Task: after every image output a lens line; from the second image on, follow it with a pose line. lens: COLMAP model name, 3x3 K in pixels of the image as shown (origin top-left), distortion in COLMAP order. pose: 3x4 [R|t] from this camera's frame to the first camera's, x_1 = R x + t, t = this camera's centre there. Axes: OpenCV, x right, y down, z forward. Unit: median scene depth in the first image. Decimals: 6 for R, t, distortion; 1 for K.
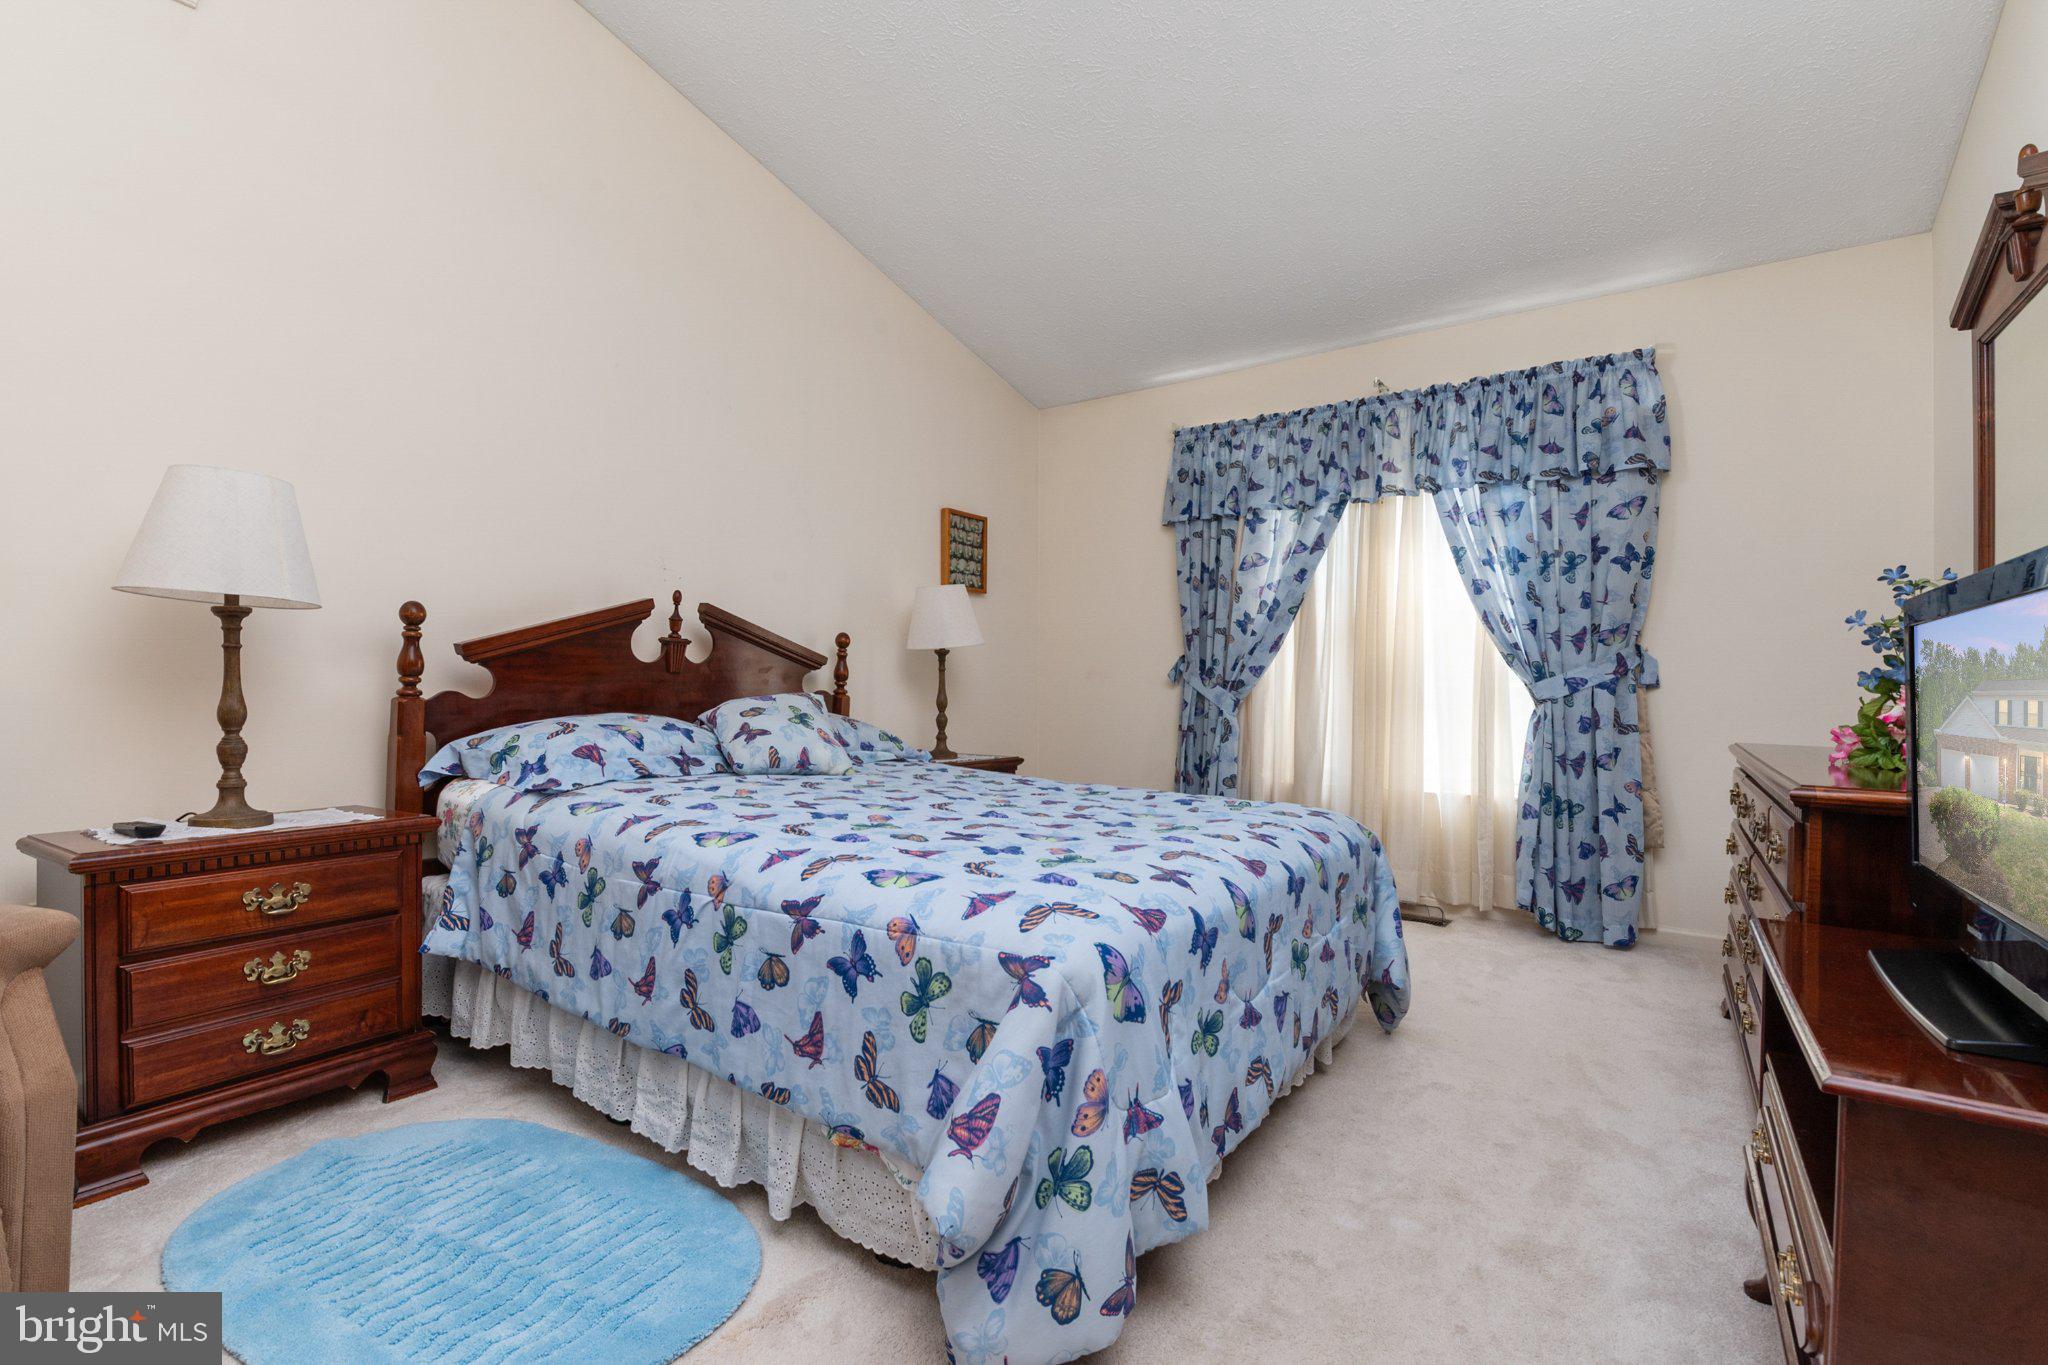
lens RADIAL K [[913.7, 0, 1020.3], [0, 913.7, 676.6], [0, 0, 1]] dist [0.007073, 0.000107]
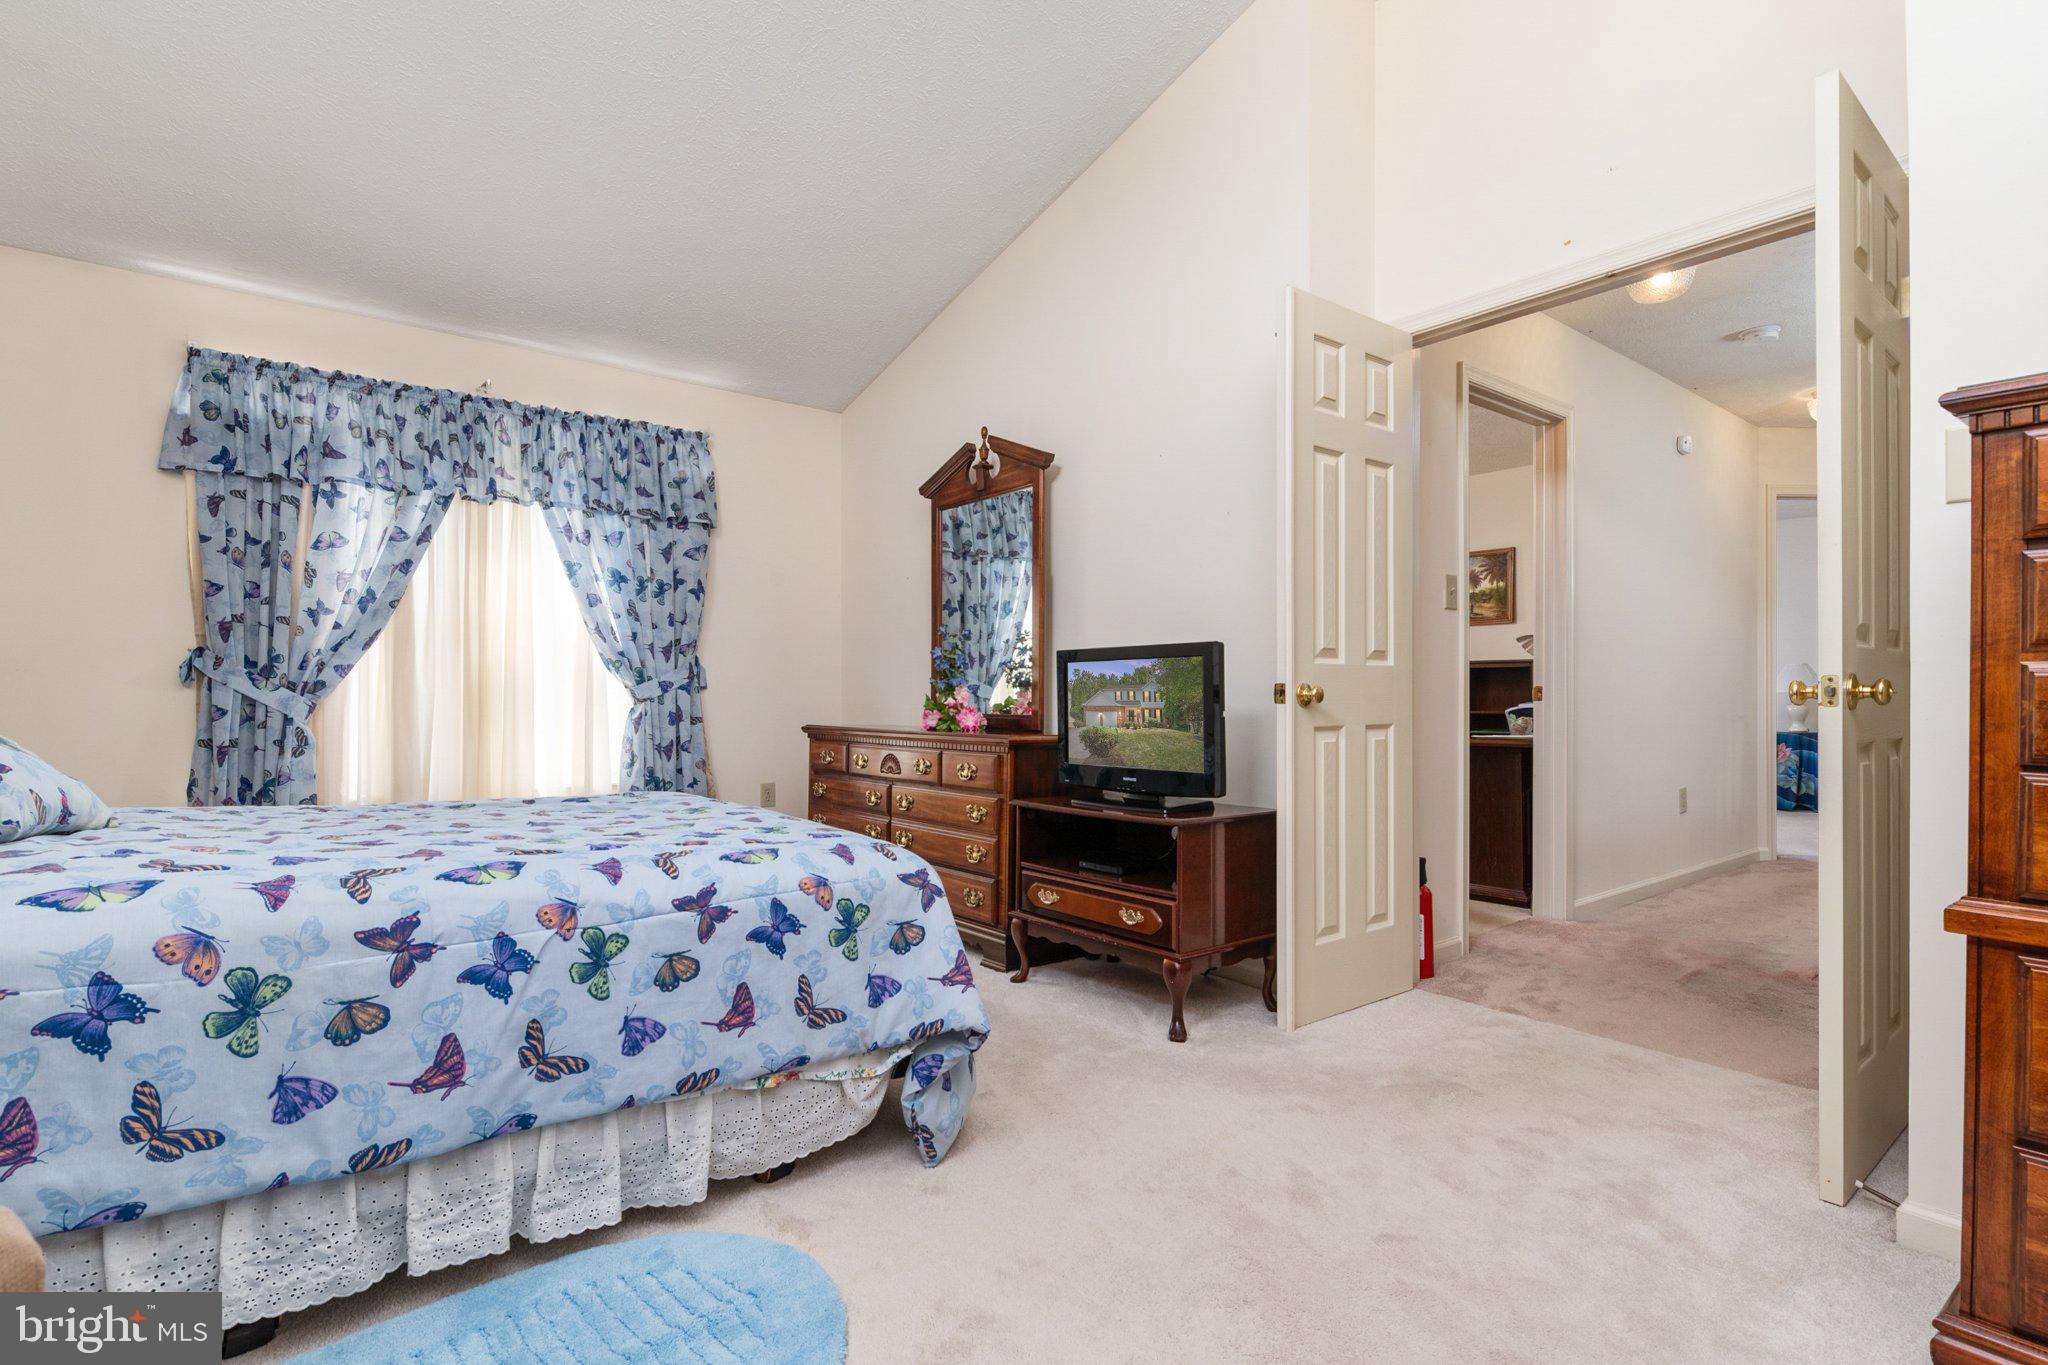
lens RADIAL K [[983.7, 0, 1040.5], [0, 983.7, 696.7], [0, 0, 1]] dist [-0.002788, -0.002904]
pose [[0.257401, -0.009804, 0.966255, -0.536936], [-0.007768, 0.999895, 0.012215, 0.002367], [-0.966273, -0.010649, 0.257298, 0.150324]]
